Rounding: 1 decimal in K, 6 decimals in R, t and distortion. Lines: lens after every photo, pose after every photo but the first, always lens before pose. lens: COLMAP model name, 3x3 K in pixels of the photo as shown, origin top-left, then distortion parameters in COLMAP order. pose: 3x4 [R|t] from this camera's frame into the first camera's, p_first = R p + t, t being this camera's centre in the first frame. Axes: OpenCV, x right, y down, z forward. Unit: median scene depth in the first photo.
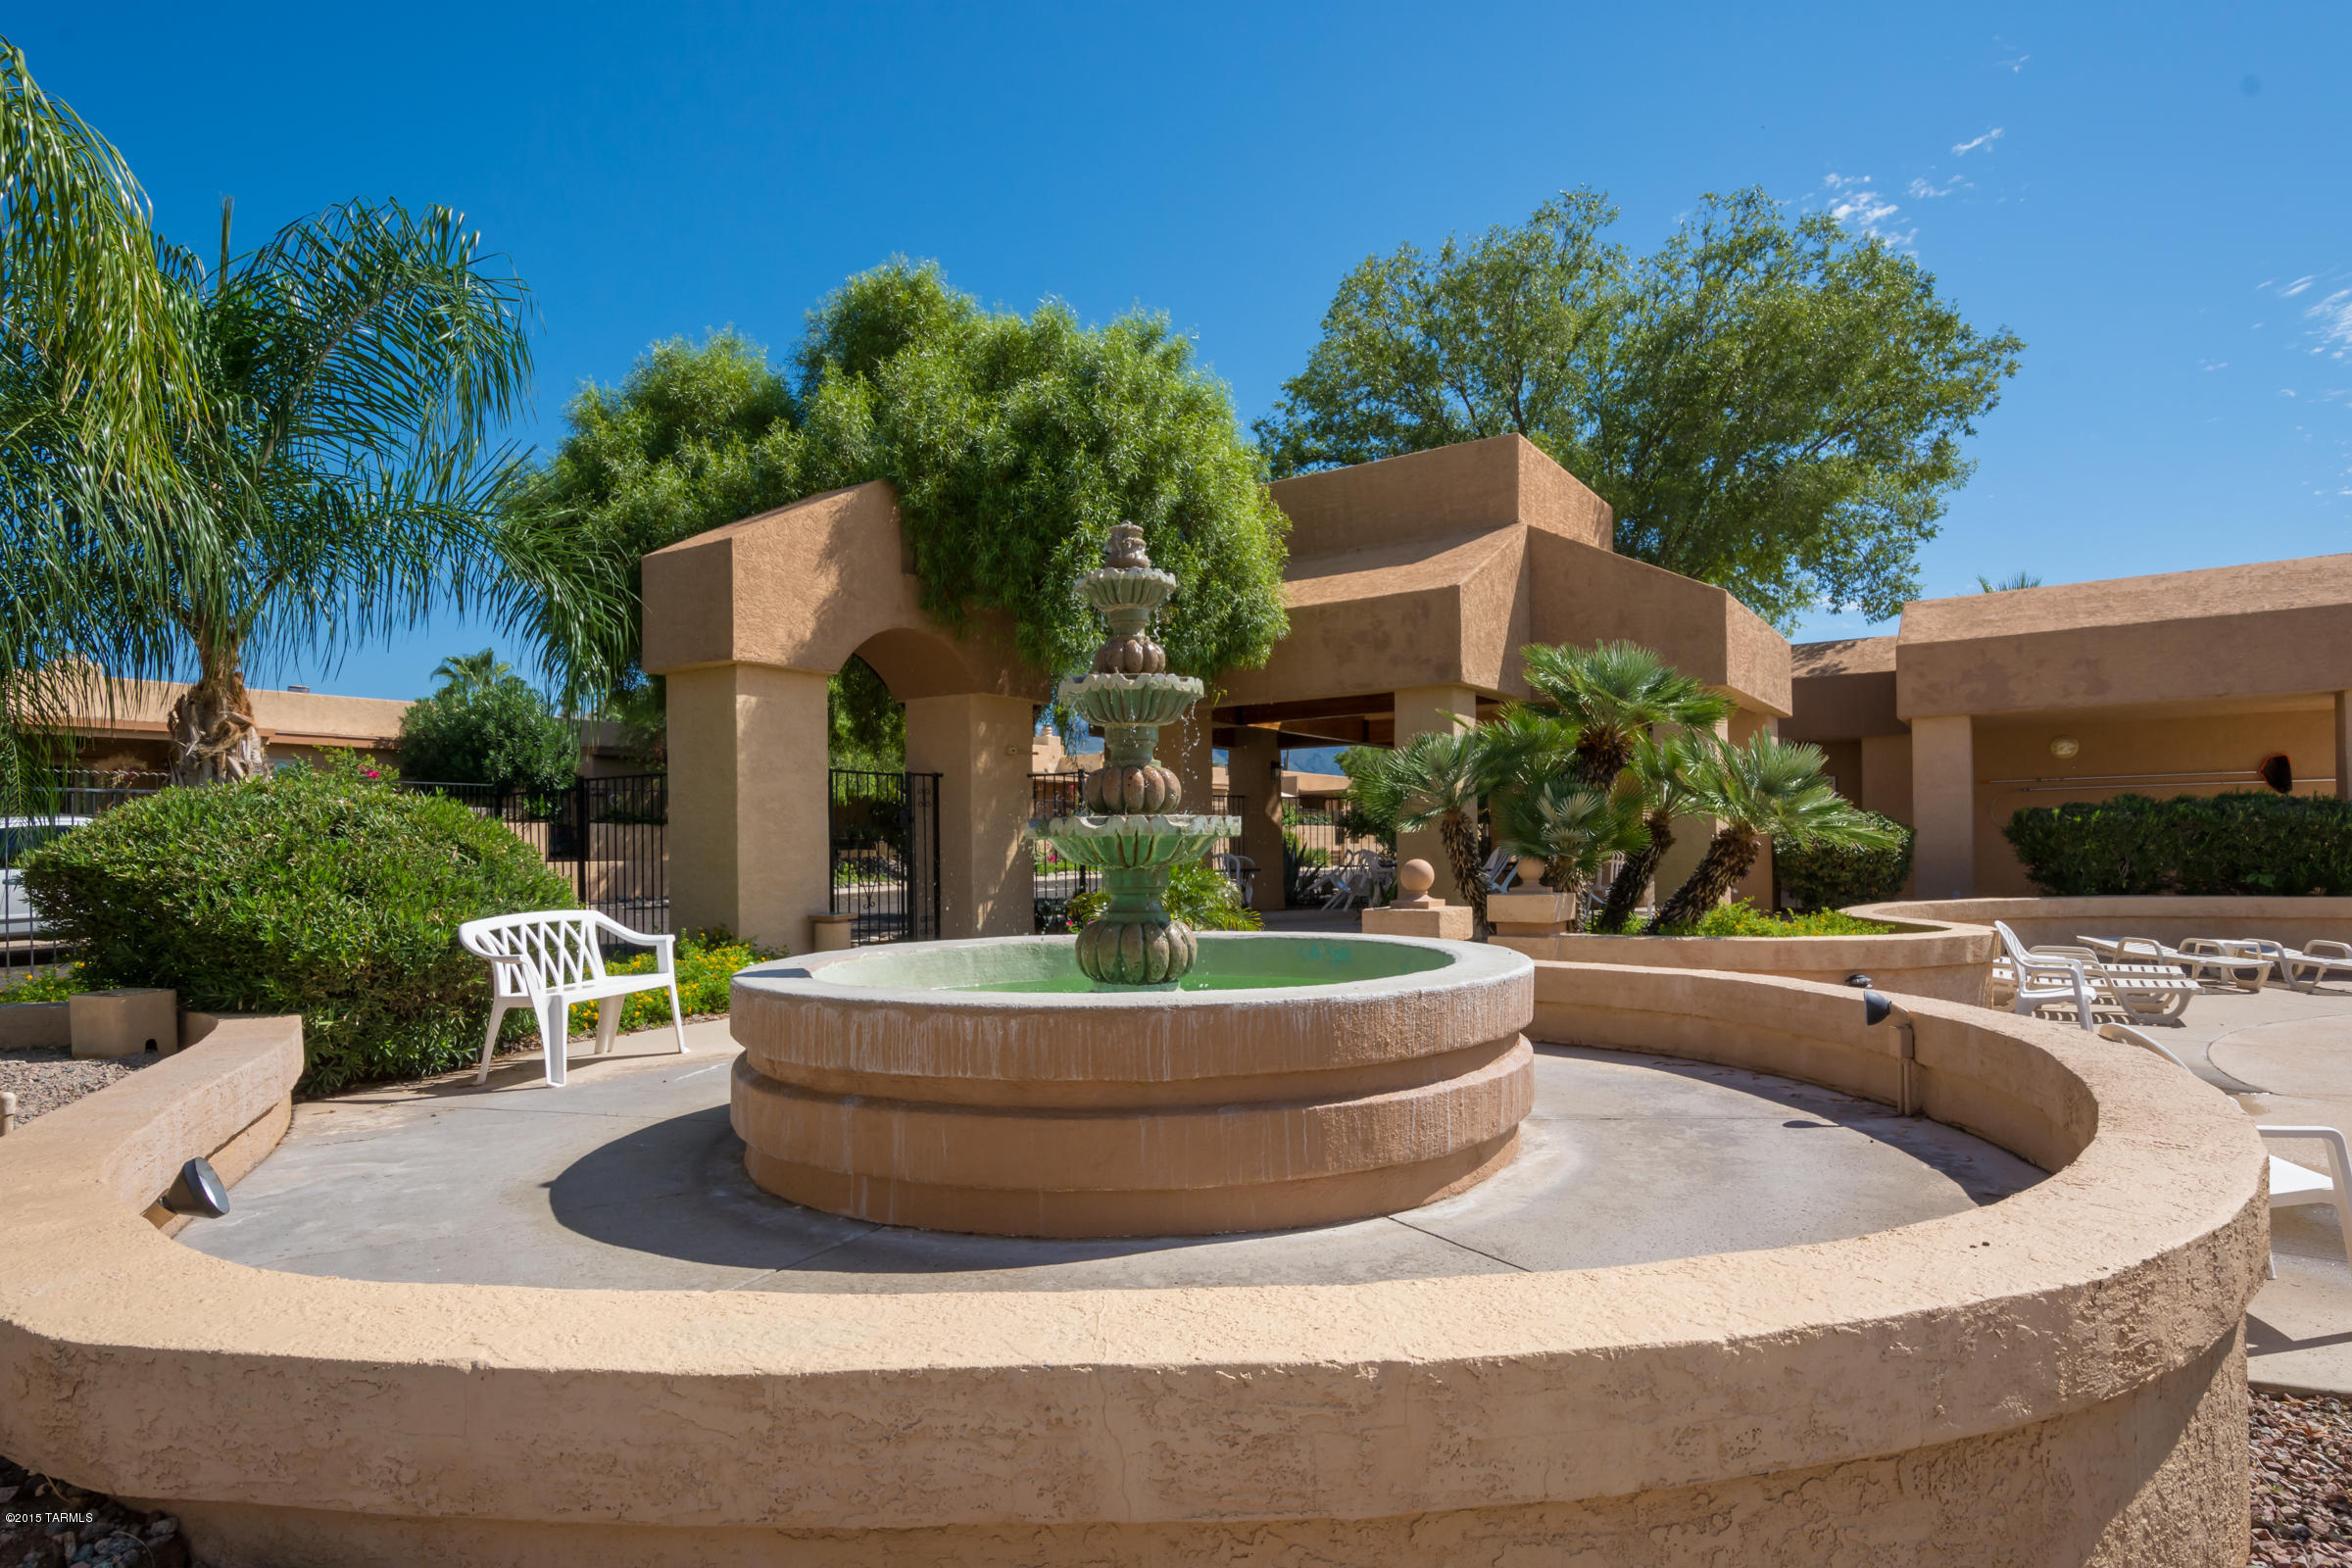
lens RADIAL K [[1277.6, 0, 1174.1], [0, 1277.6, 834.1], [0, 0, 1]] dist [0.000550, -0.000279]
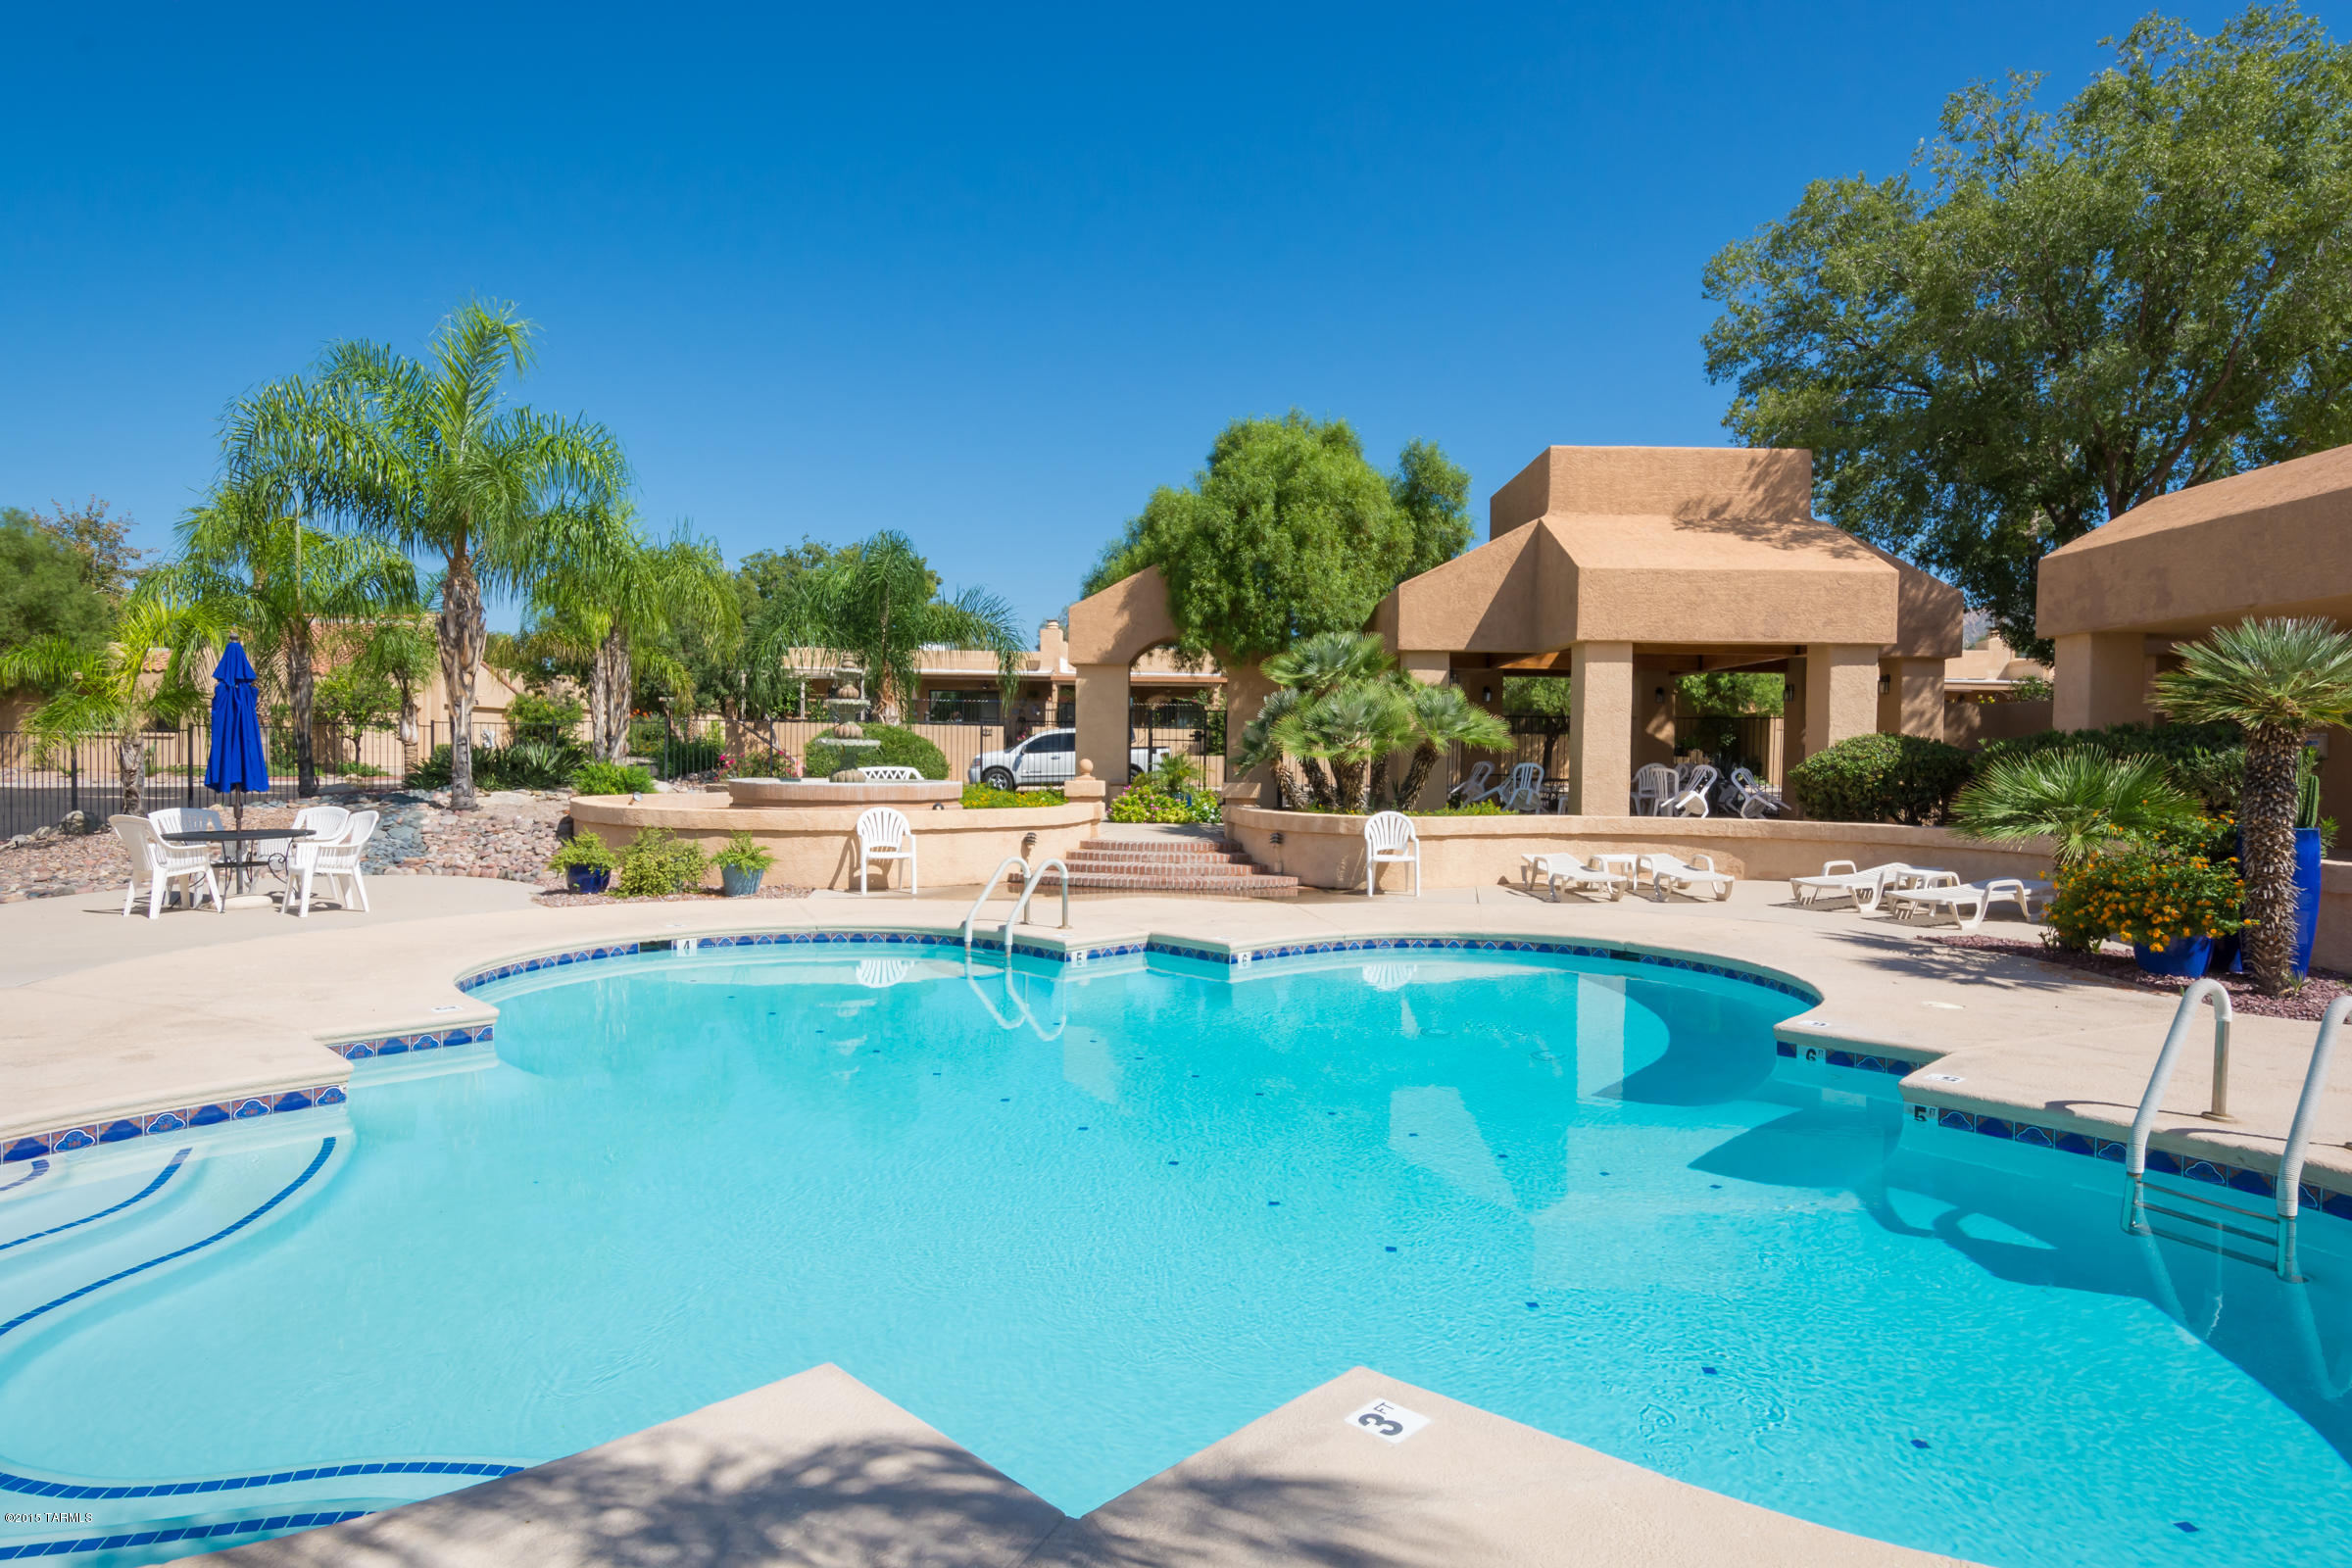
lens RADIAL K [[1277.6, 0, 1174.1], [0, 1277.6, 834.1], [0, 0, 1]] dist [0.000550, -0.000279]
pose [[0.560572, 0.073124, -0.824871, 1.081367], [-0.012299, 0.996719, 0.080000, -0.016345], [0.828014, -0.034701, 0.559632, -0.059109]]
